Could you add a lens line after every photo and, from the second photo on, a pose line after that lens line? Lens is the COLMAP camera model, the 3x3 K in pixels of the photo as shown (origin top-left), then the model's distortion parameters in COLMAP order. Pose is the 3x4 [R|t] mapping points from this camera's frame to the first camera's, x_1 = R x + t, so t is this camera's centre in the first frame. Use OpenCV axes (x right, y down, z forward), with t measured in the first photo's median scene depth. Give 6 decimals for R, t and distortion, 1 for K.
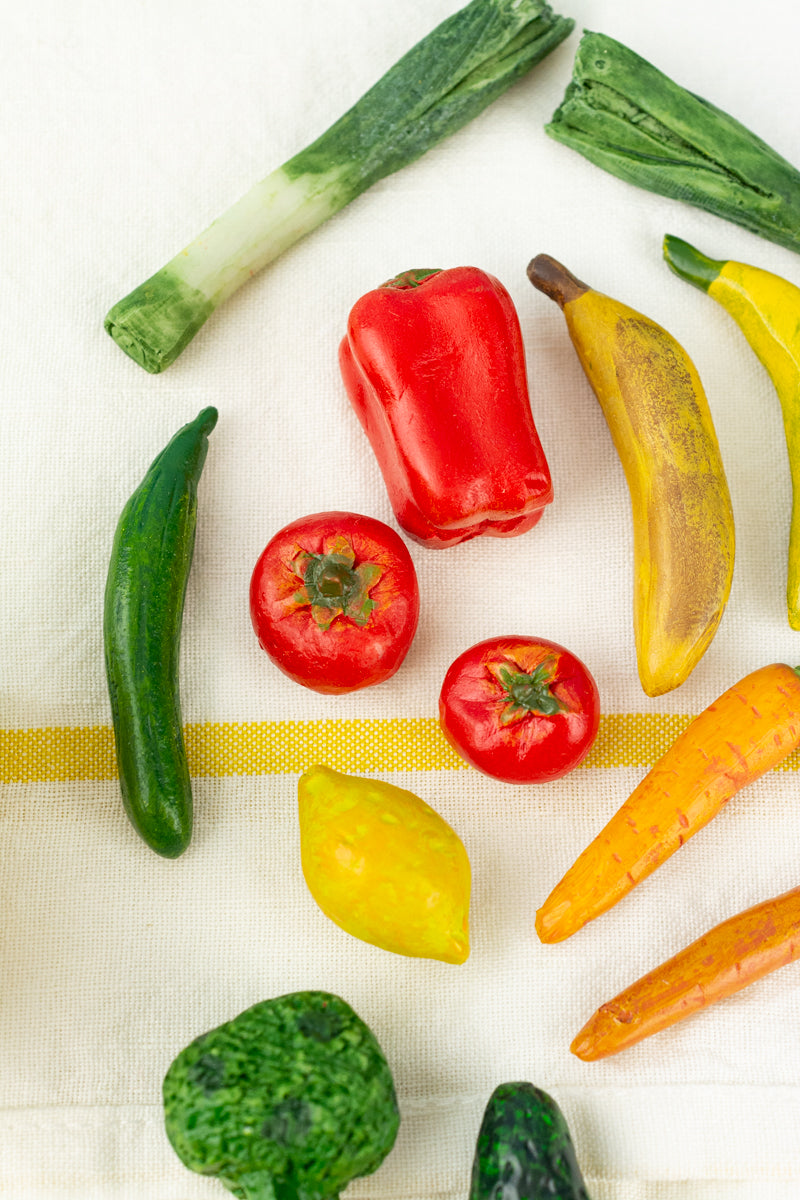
lens RADIAL K [[2291.9, 0, 400.0], [0, 2291.9, 600.0], [0, 0, 1]] dist [0.051161, -0.599307]
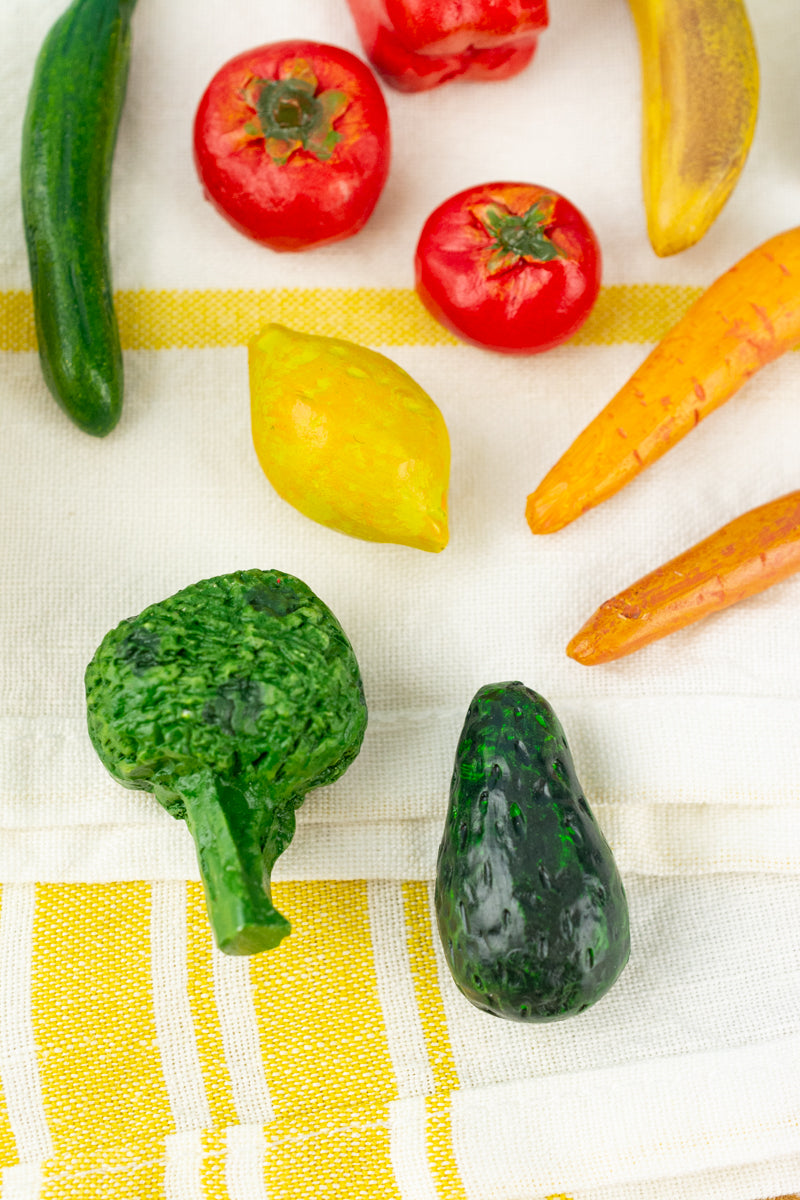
lens RADIAL K [[2291.9, 0, 400.0], [0, 2291.9, 600.0], [0, 0, 1]] dist [0.051161, -0.599307]
pose [[0.999644, 0.007183, 0.025715, -0.009327], [-0.007210, 0.999974, 0.000967, 0.172025], [-0.025707, -0.001152, 0.999669, 0.147143]]
